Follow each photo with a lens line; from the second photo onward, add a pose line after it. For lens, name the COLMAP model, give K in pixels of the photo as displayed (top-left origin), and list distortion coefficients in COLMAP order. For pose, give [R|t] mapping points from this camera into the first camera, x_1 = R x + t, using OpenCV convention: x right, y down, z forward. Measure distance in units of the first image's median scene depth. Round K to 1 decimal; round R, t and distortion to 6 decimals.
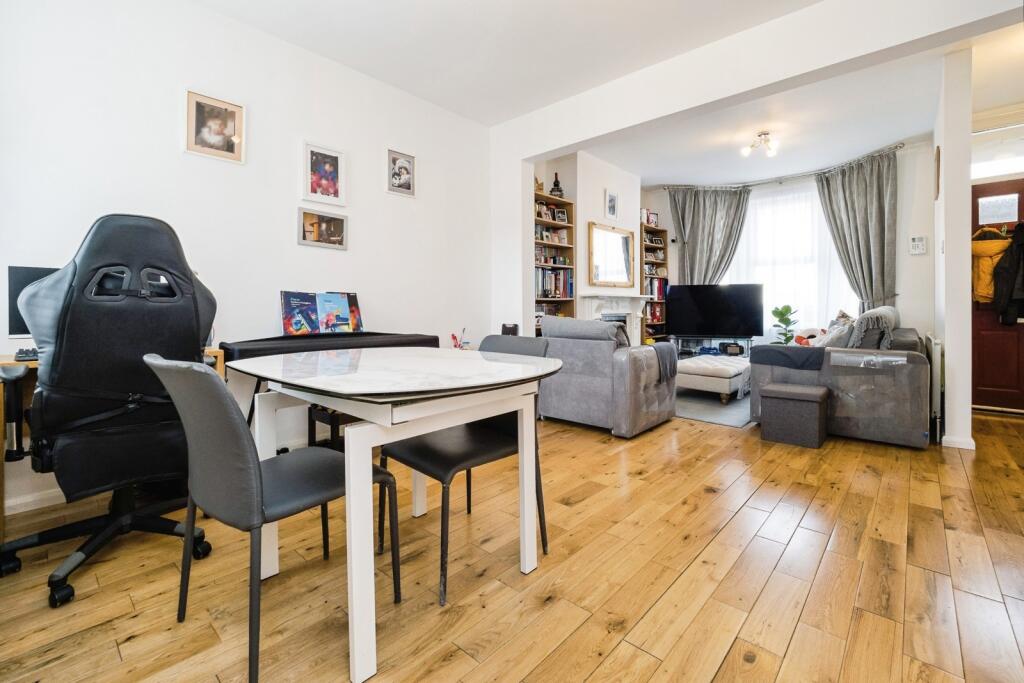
lens RADIAL K [[443.1, 0, 514.1], [0, 443.1, 317.0], [0, 0, 1]] dist [-0.001984, -0.000510]
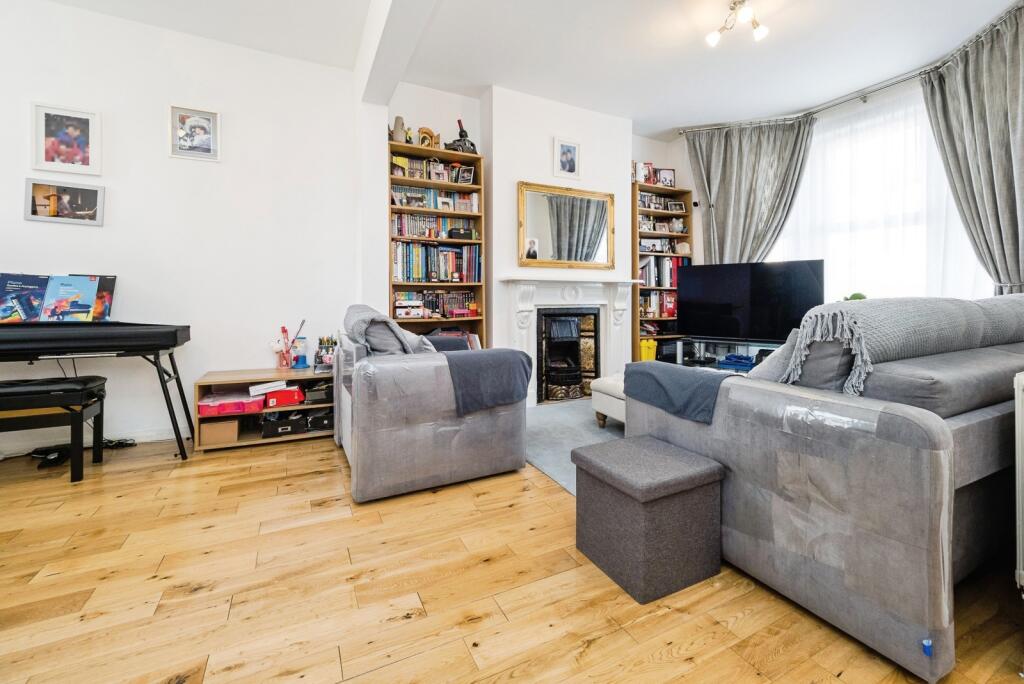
lens RADIAL K [[427.7, 0, 526.1], [0, 427.7, 302.6], [0, 0, 1]] dist [-0.011255, 0.000803]
pose [[0.938763, 0.008646, -0.344454, 0.486828], [-0.012632, 0.999877, -0.009328, -0.003345], [0.344331, 0.013108, 0.938757, 0.367832]]
